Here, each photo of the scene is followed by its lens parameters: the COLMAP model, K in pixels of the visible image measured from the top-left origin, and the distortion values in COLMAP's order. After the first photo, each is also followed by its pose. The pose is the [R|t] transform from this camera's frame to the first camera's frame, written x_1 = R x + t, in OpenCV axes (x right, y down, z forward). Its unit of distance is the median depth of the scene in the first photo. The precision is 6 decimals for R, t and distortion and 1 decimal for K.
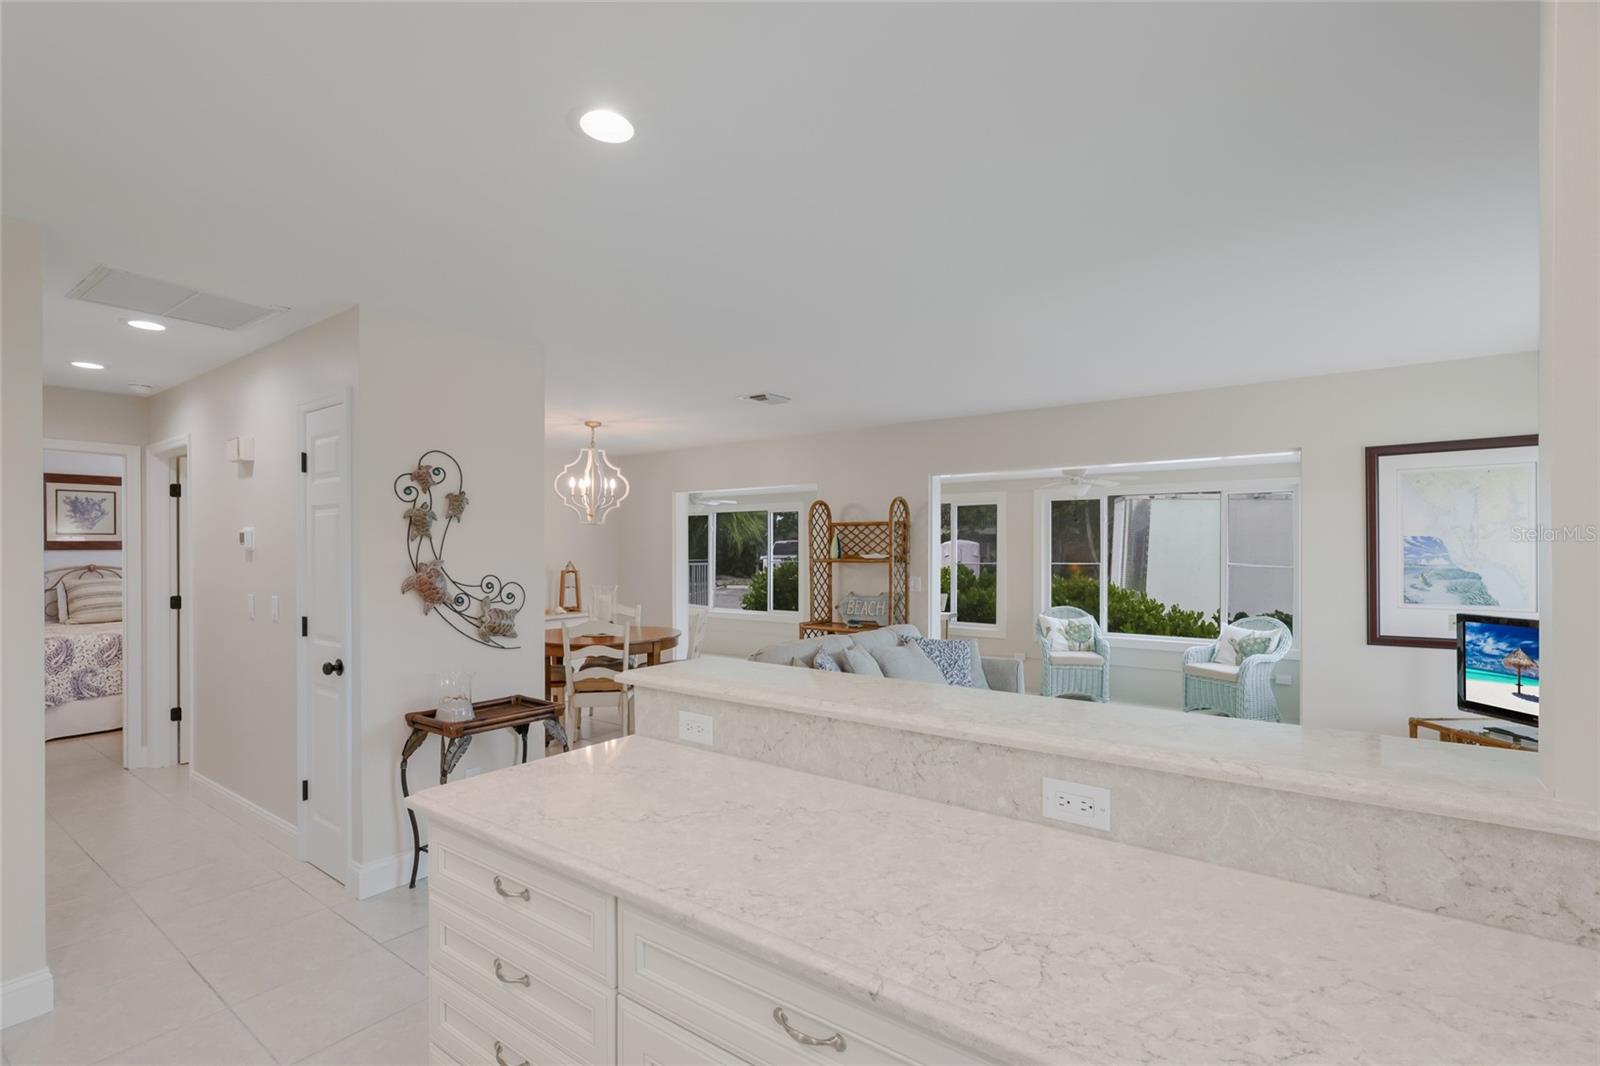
lens RADIAL K [[744.3, 0, 799.6], [0, 744.3, 552.0], [0, 0, 1]] dist [0.001523, -0.000418]
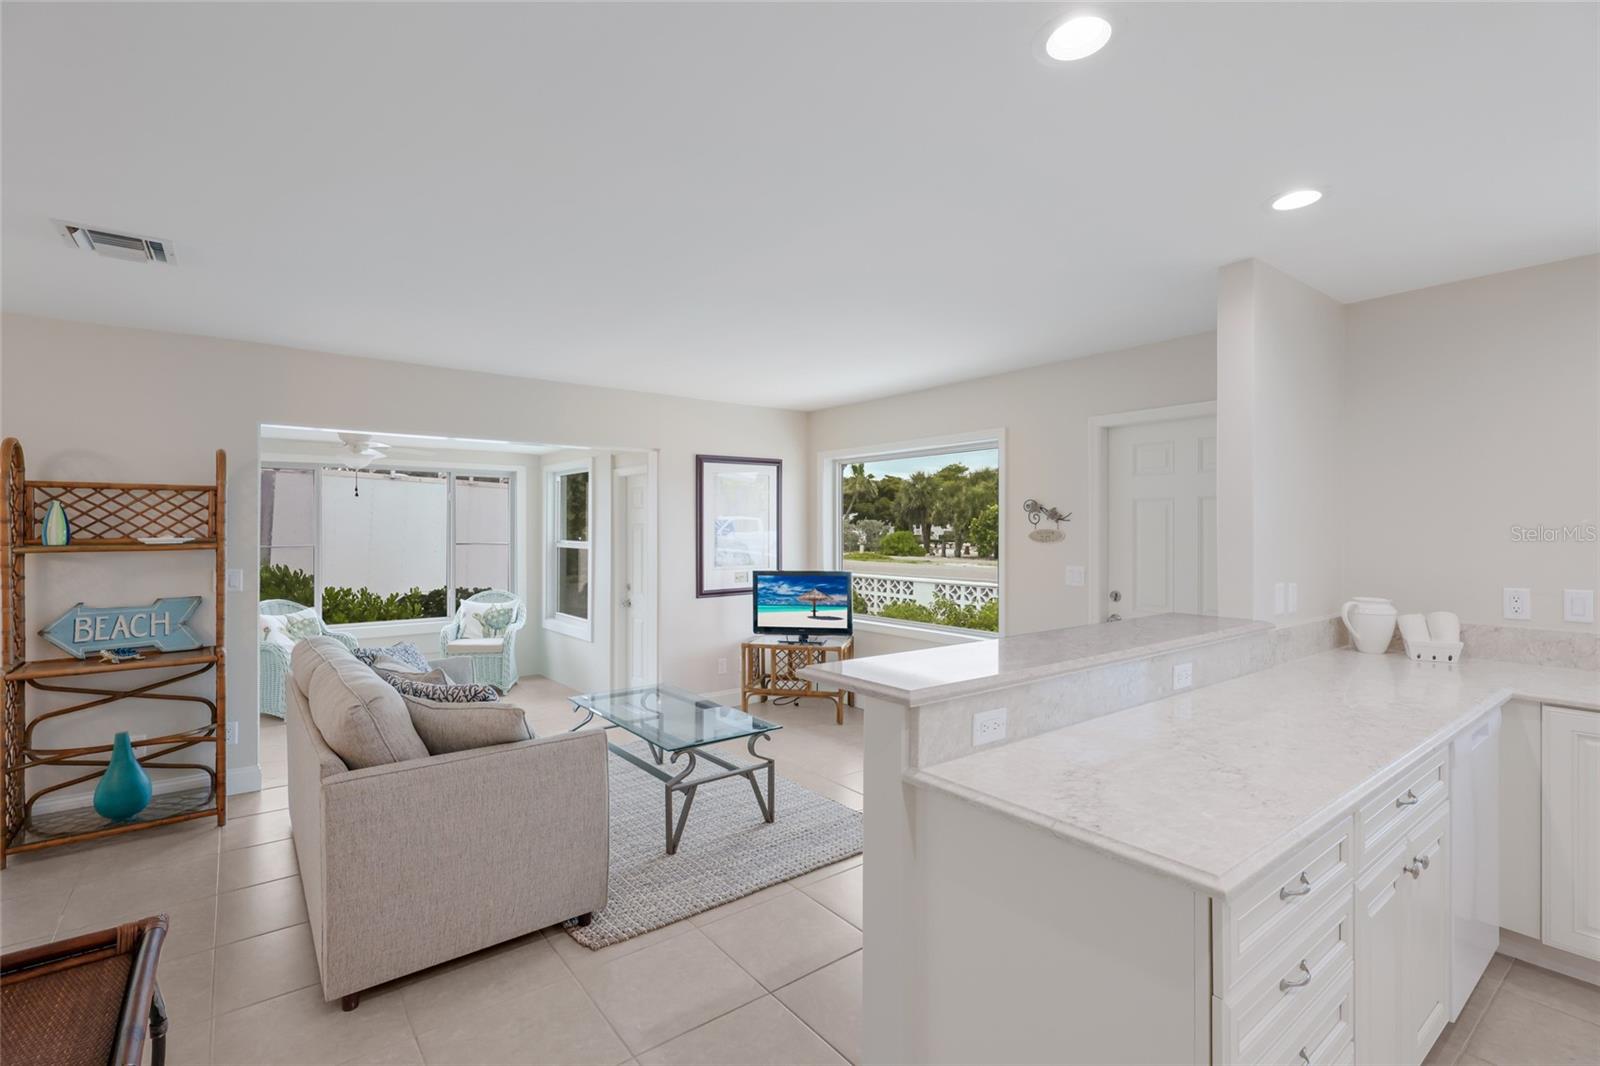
lens RADIAL K [[731.7, 0, 800.2], [0, 731.7, 530.9], [0, 0, 1]] dist [0.002441, 0.001013]
pose [[0.265880, -0.002259, 0.964004, -0.347684], [0.003360, 0.999993, 0.001417, -0.001101], [-0.964000, 0.002862, 0.265886, 0.324213]]
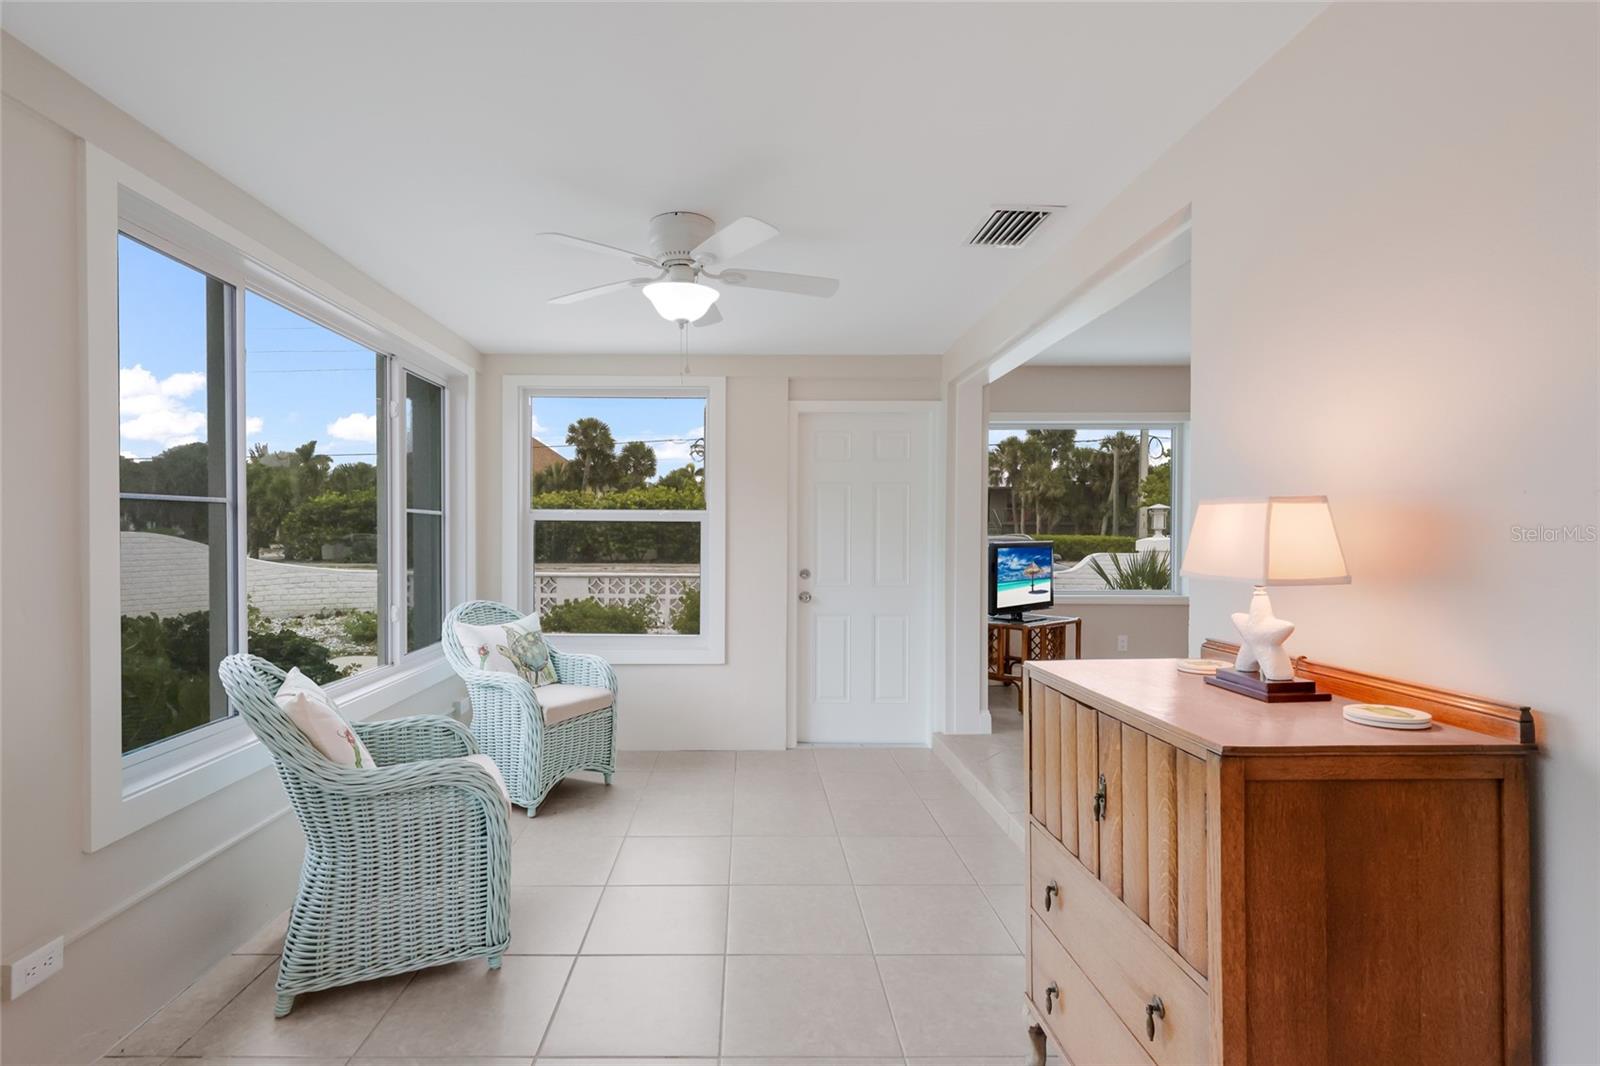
lens RADIAL K [[769.4, 0, 728.3], [0, 769.4, 532.4], [0, 0, 1]] dist [0.000238, -0.000023]
pose [[-0.586143, -0.002421, 0.810204, 0.037298], [0.000631, 0.999994, 0.003445, 0.037308], [-0.810207, 0.002530, -0.586138, 1.393135]]
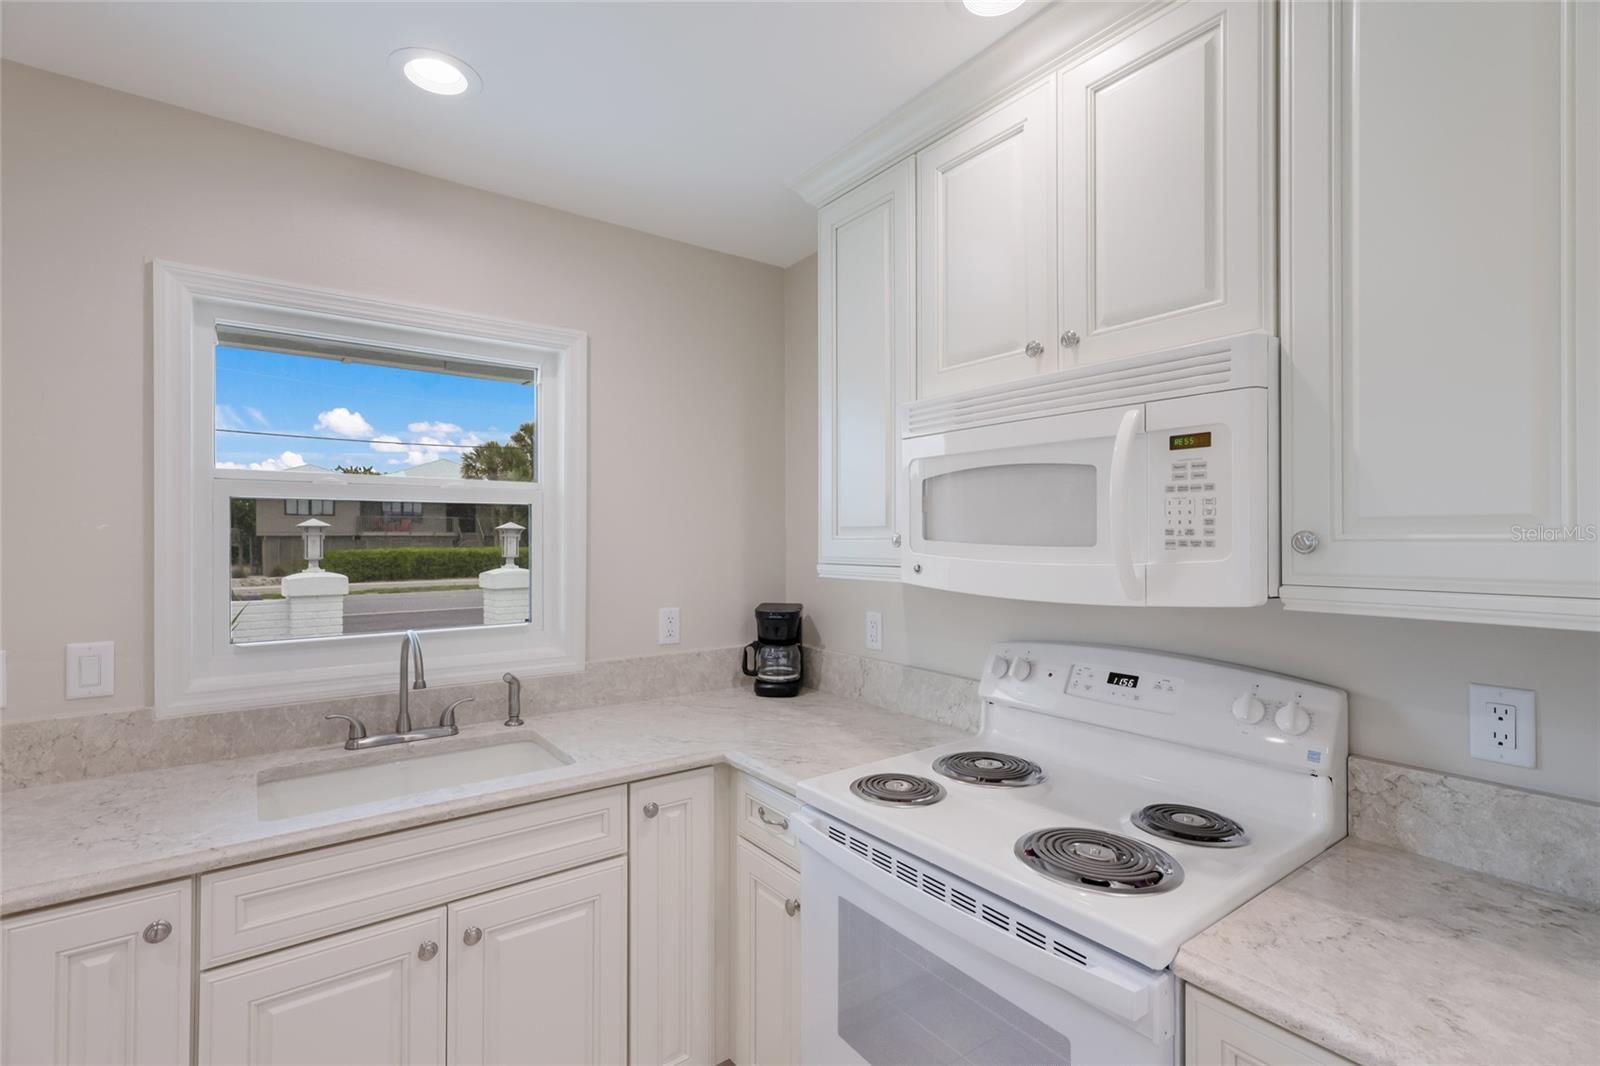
lens RADIAL K [[730.6, 0, 801.8], [0, 730.6, 535.6], [0, 0, 1]] dist [0.000996, 0.000242]
pose [[-0.959184, 0.003025, 0.282767, -0.103685], [0.002864, 0.999995, -0.000981, -0.000655], [-0.282768, -0.000131, -0.959188, 0.161740]]
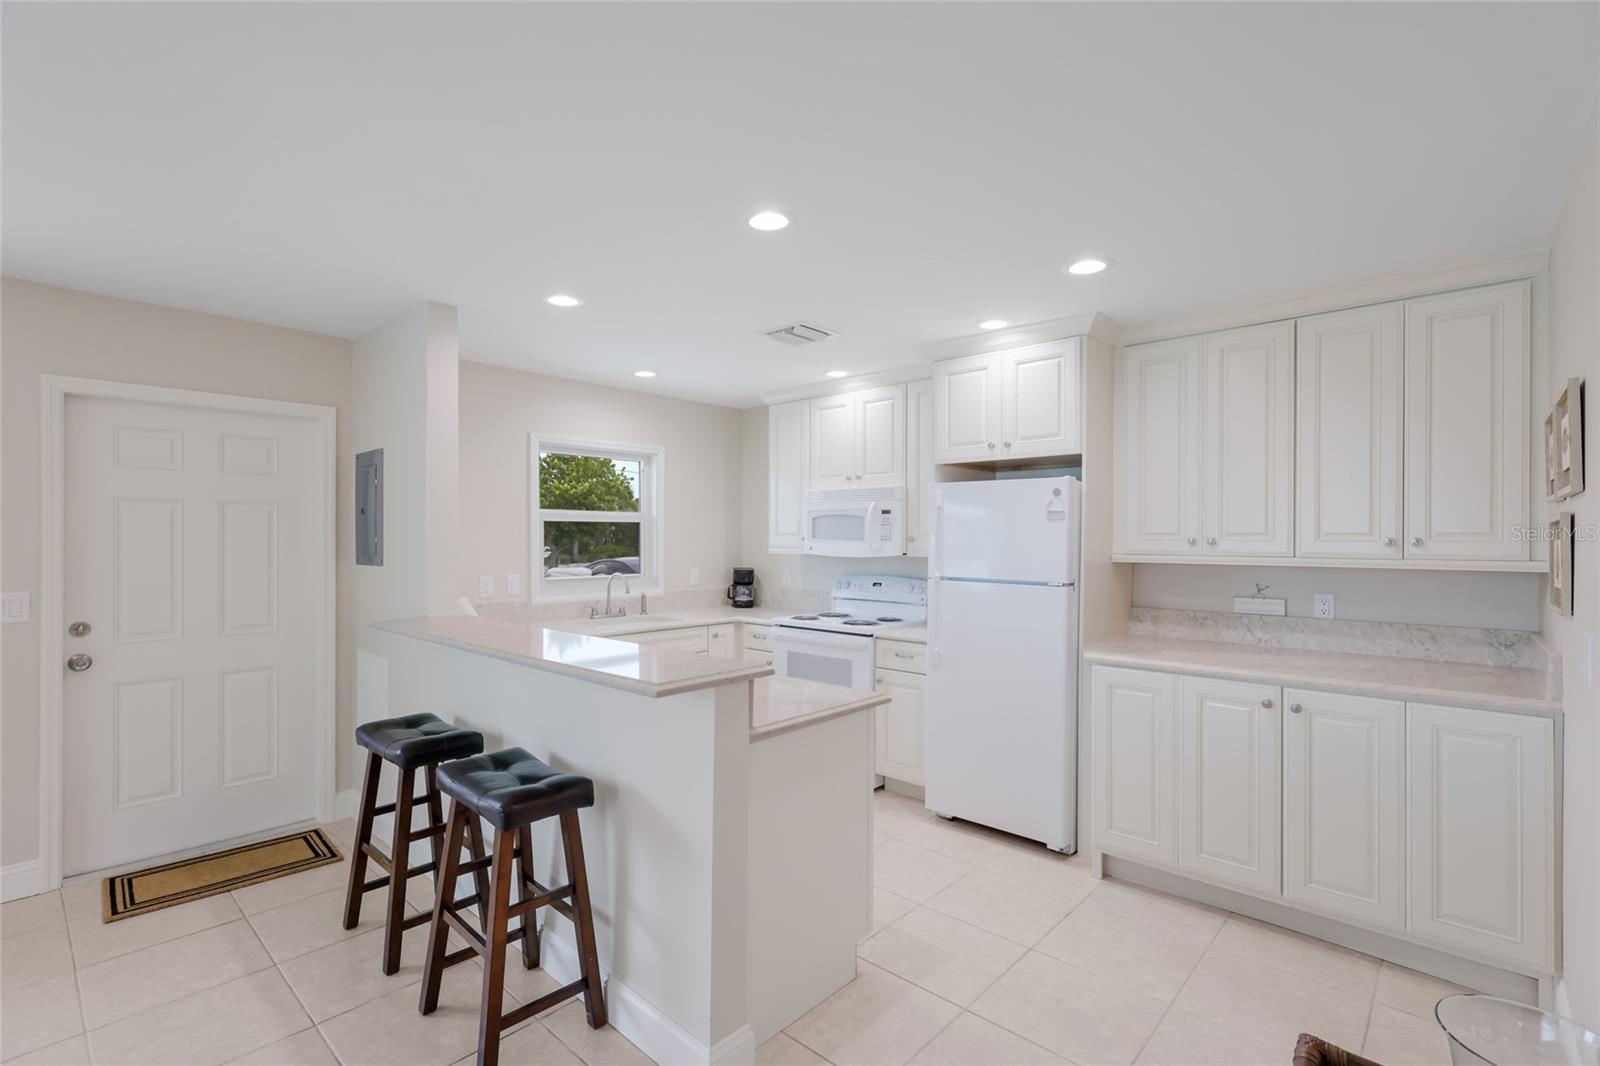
lens RADIAL K [[730.3, 0, 798.5], [0, 730.3, 540.3], [0, 0, 1]] dist [0.003648, -0.000094]
pose [[-0.995296, -0.002180, 0.096852, -0.132213], [-0.001563, 0.999978, 0.006452, -0.002231], [-0.096864, 0.006270, -0.995278, 0.685713]]
